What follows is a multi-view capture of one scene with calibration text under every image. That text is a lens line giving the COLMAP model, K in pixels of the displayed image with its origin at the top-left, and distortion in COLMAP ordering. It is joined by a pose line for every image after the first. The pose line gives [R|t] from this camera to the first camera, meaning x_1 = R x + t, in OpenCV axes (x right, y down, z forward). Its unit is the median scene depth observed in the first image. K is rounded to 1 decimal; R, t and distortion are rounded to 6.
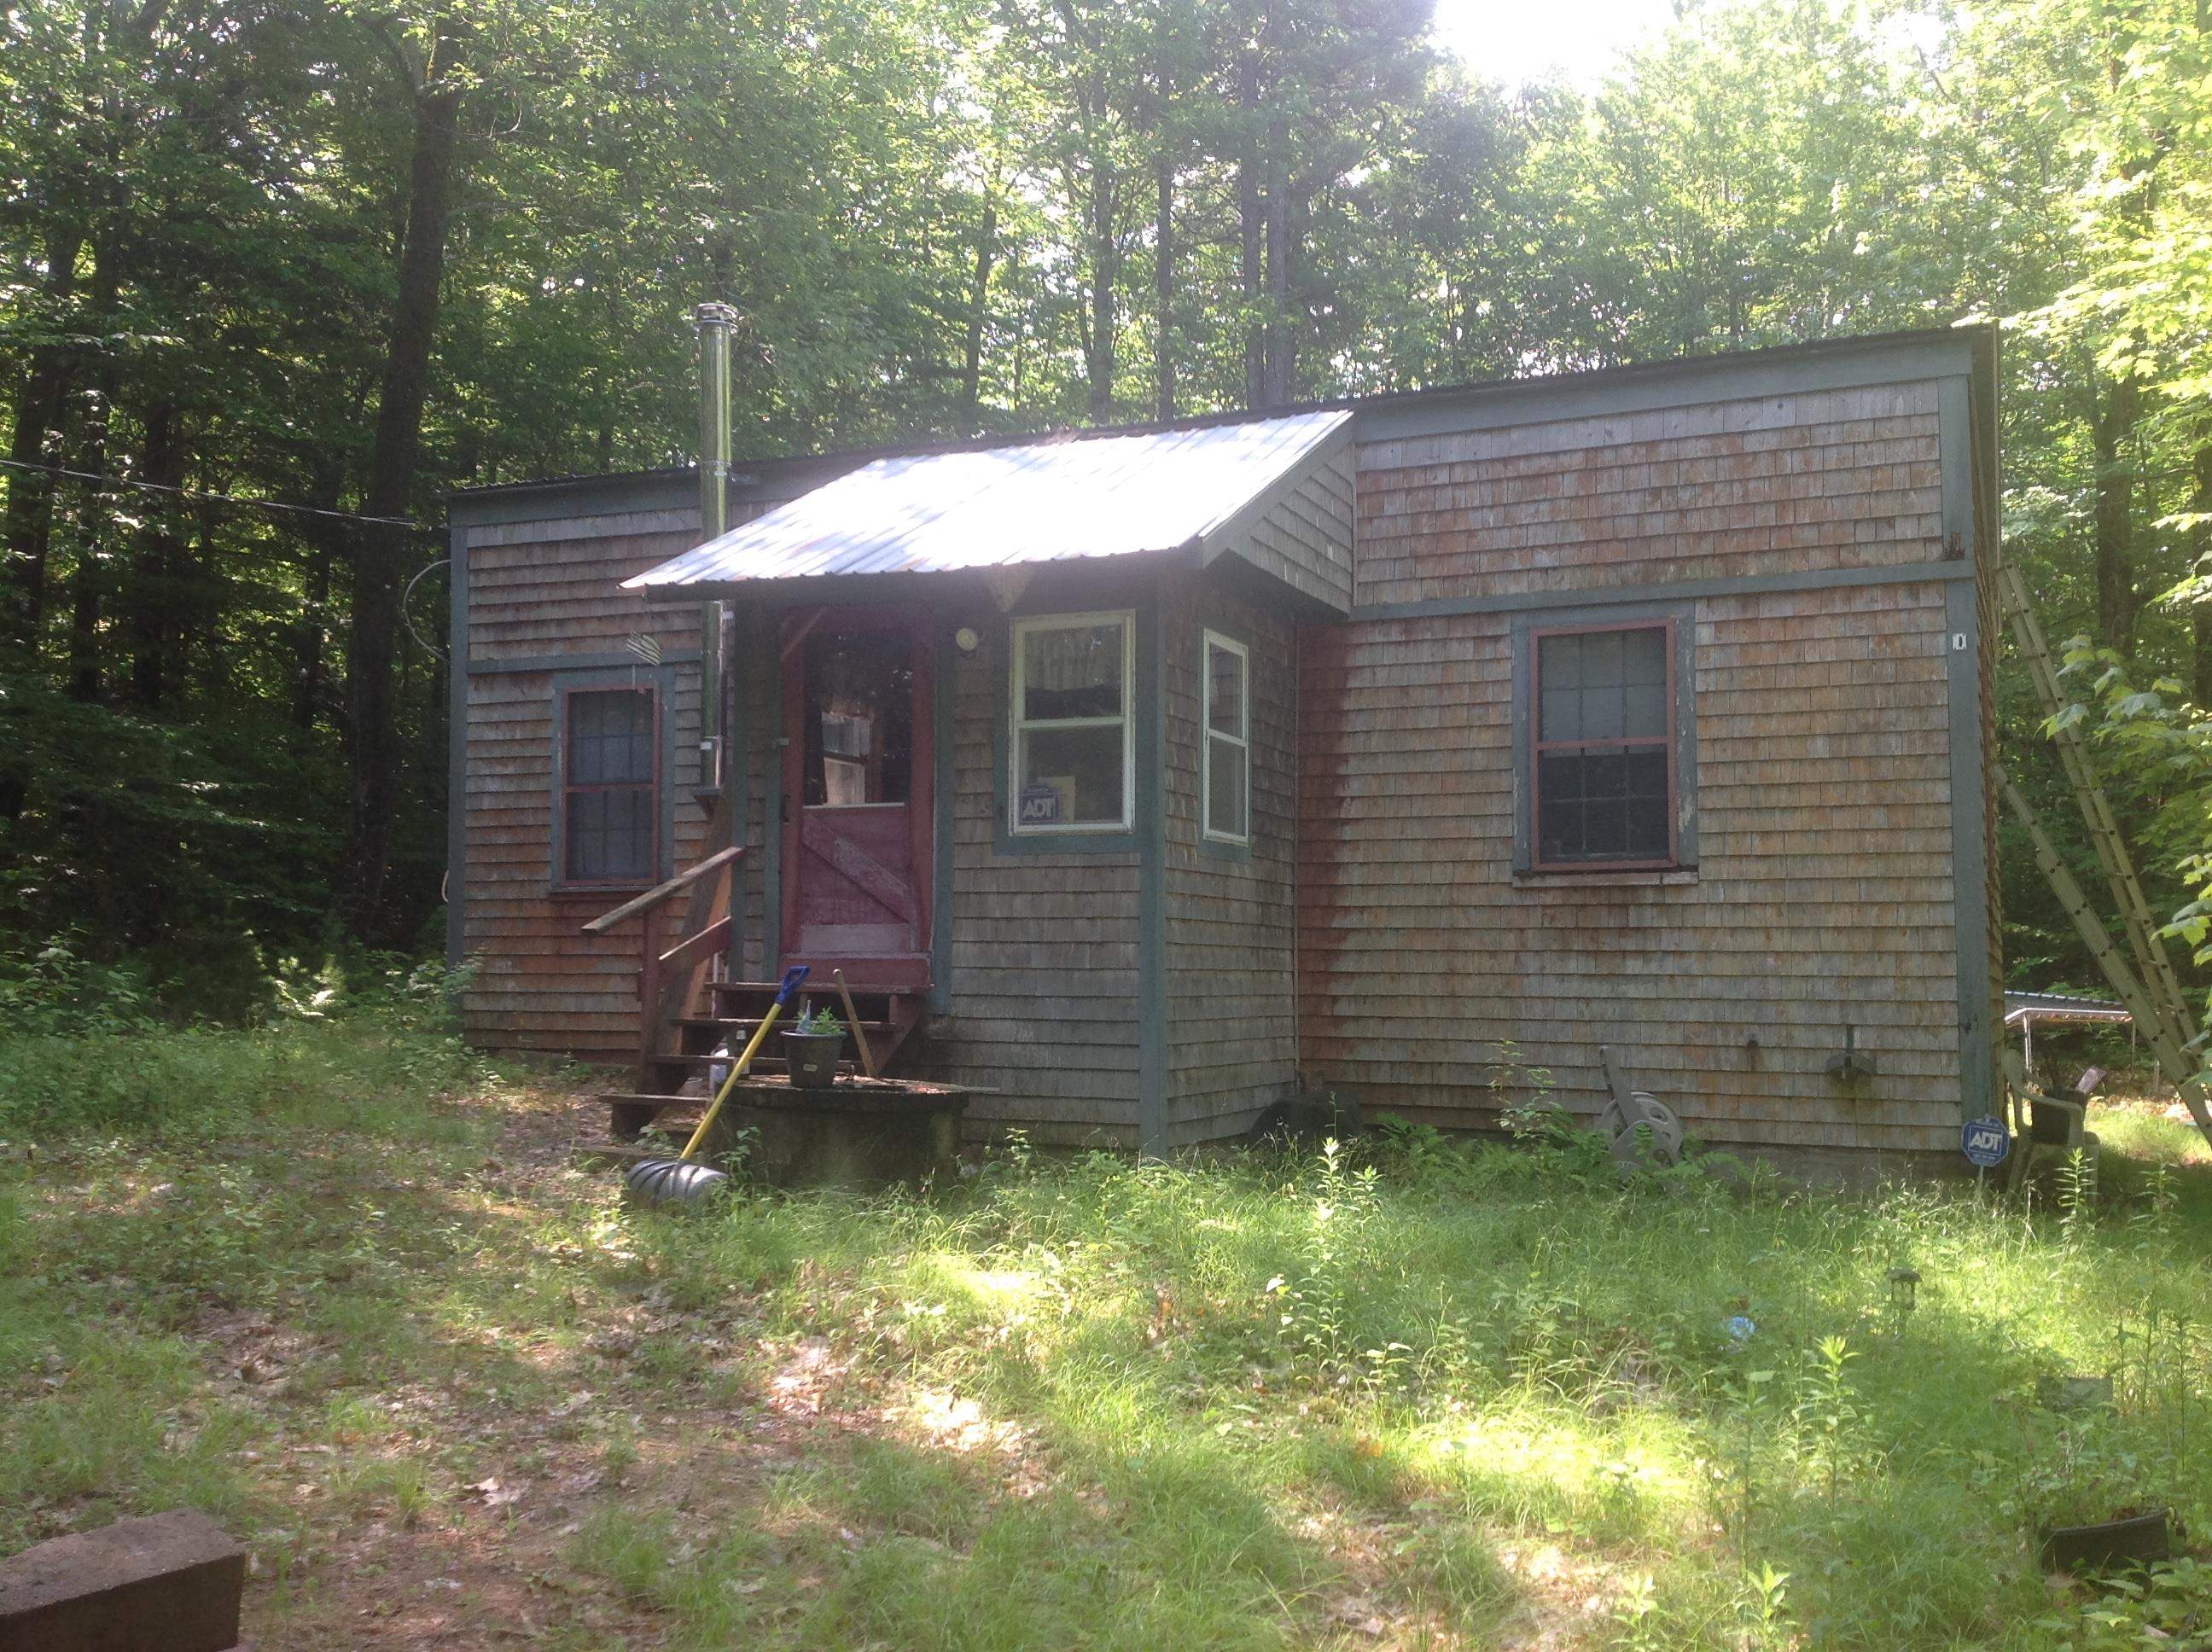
lens RADIAL K [[2070.0, 0, 1119.1], [0, 2070.0, 865.9], [0, 0, 1]] dist [0.188193, -0.442617]
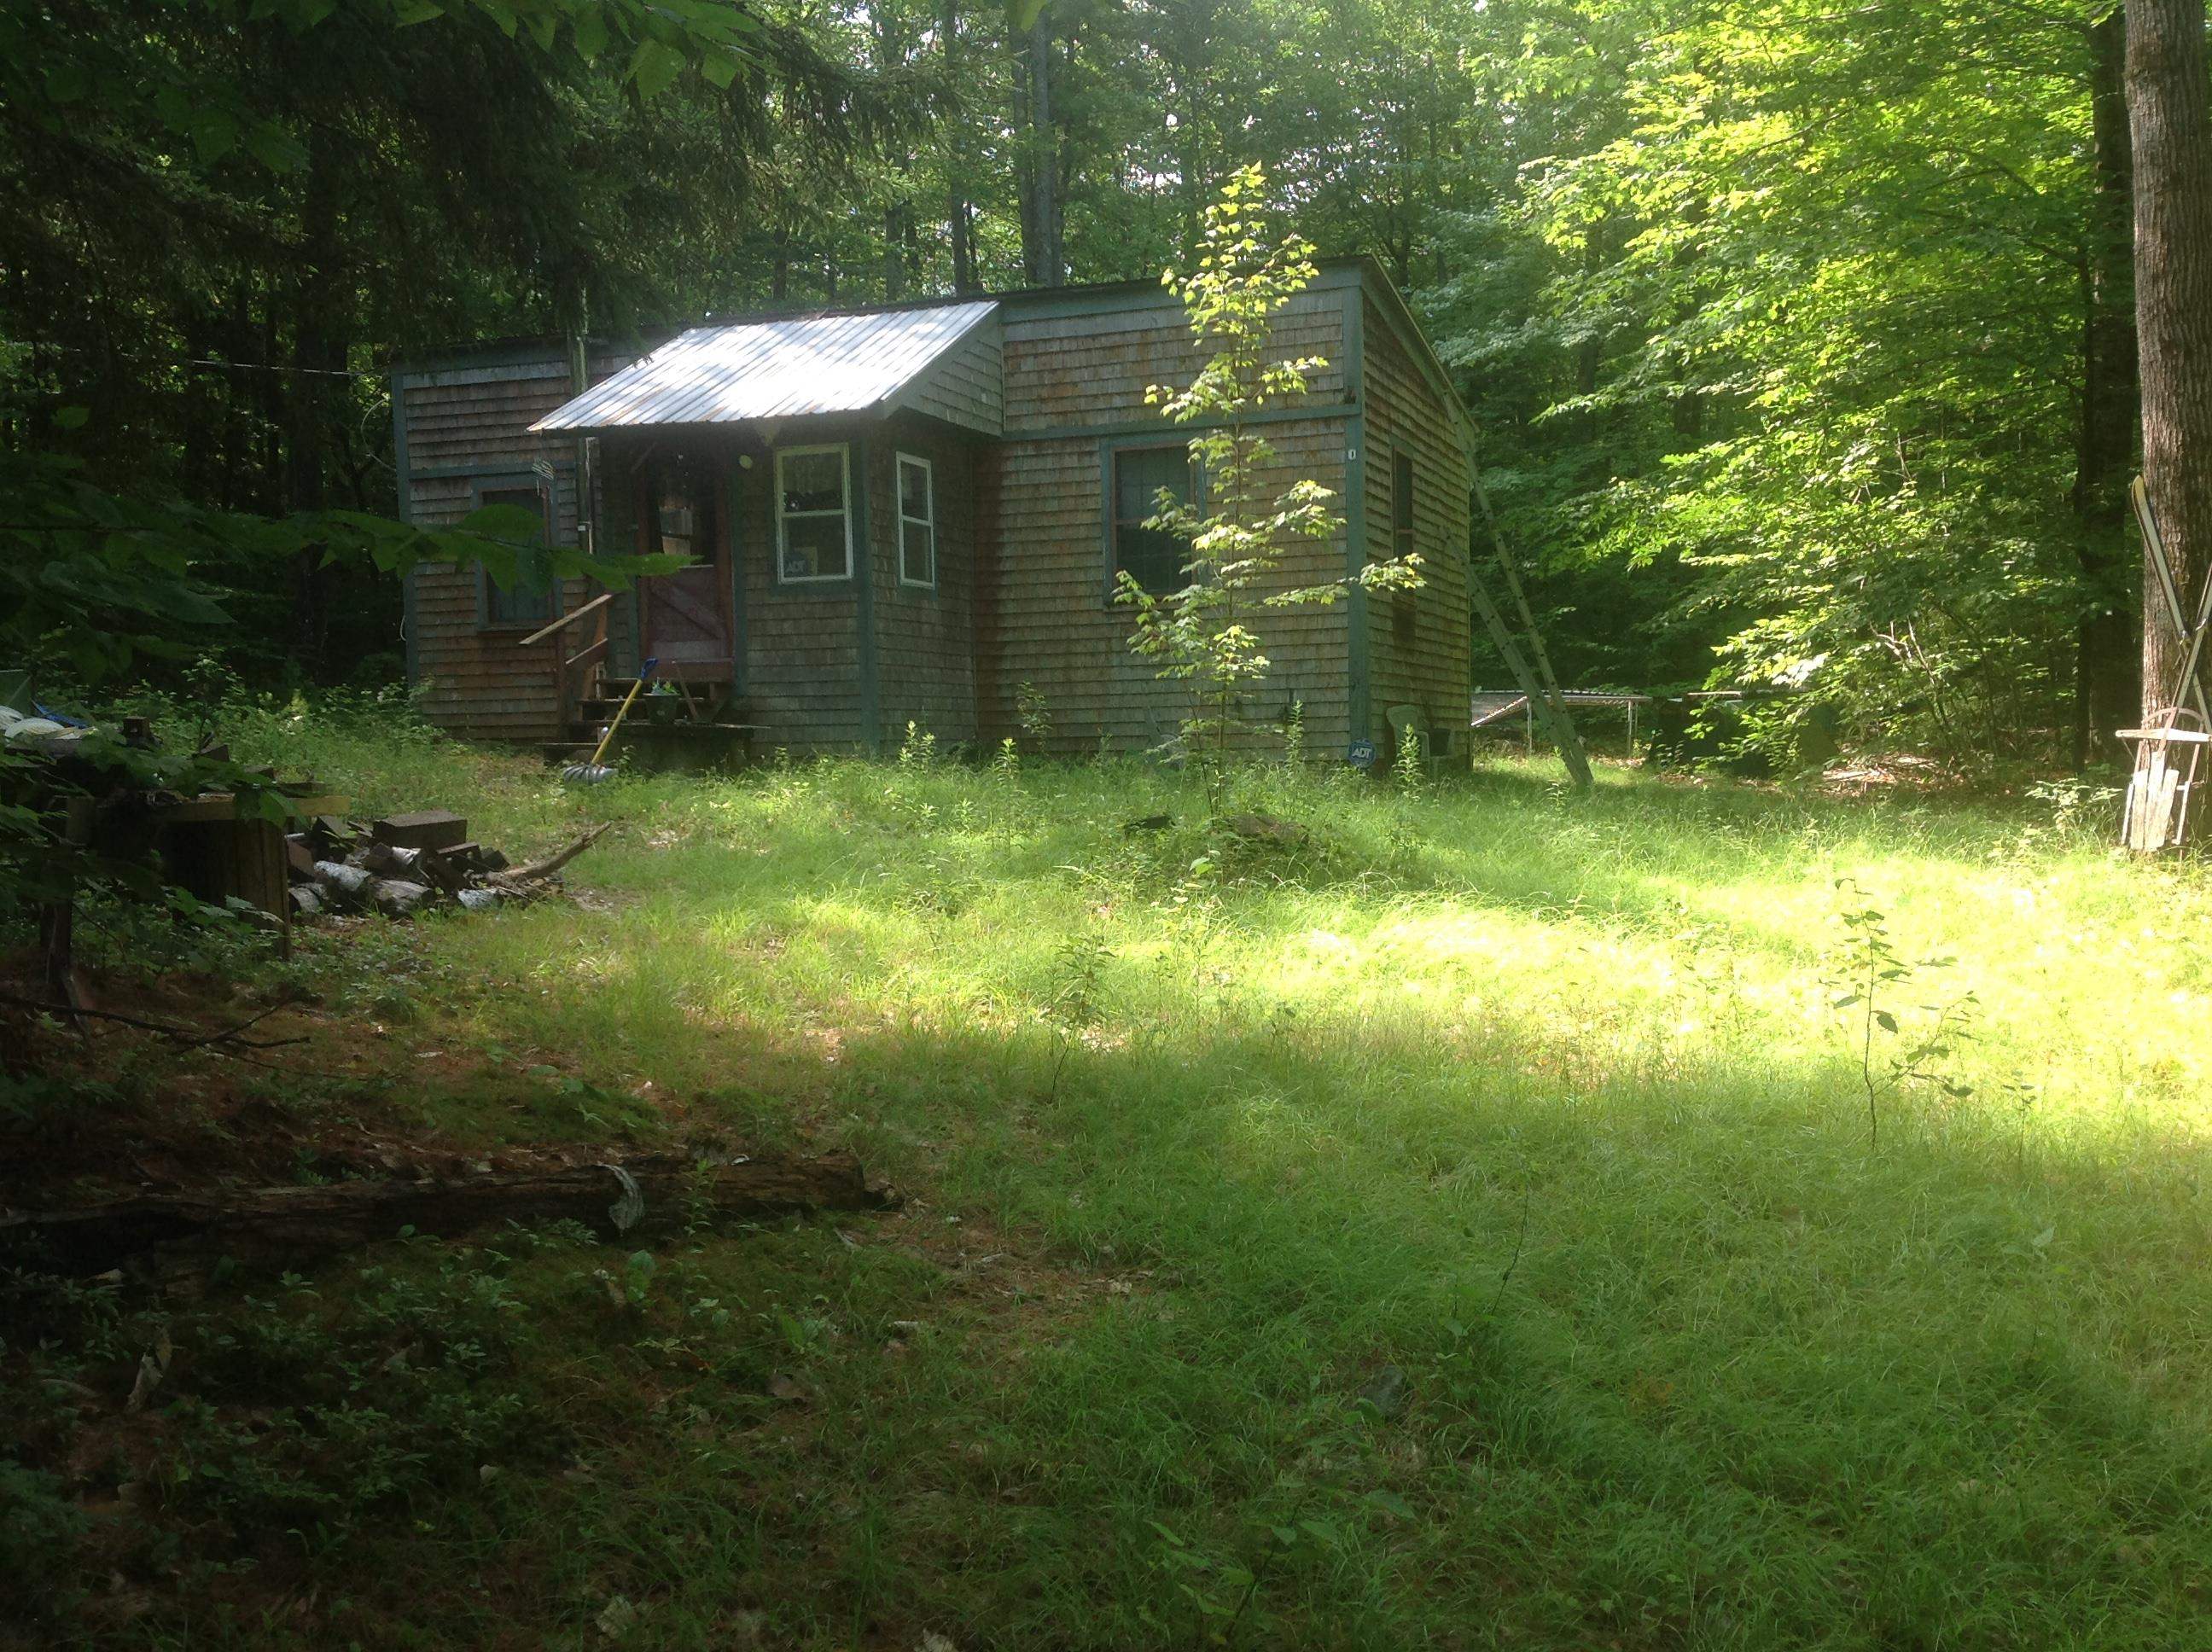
lens RADIAL K [[2070.0, 0, 1119.1], [0, 2070.0, 865.9], [0, 0, 1]] dist [0.188193, -0.442617]
pose [[0.997775, -0.029755, 0.059656, 0.102715], [0.022796, 0.993205, 0.114119, 0.022751], [-0.062646, -0.112505, 0.991674, -0.627780]]
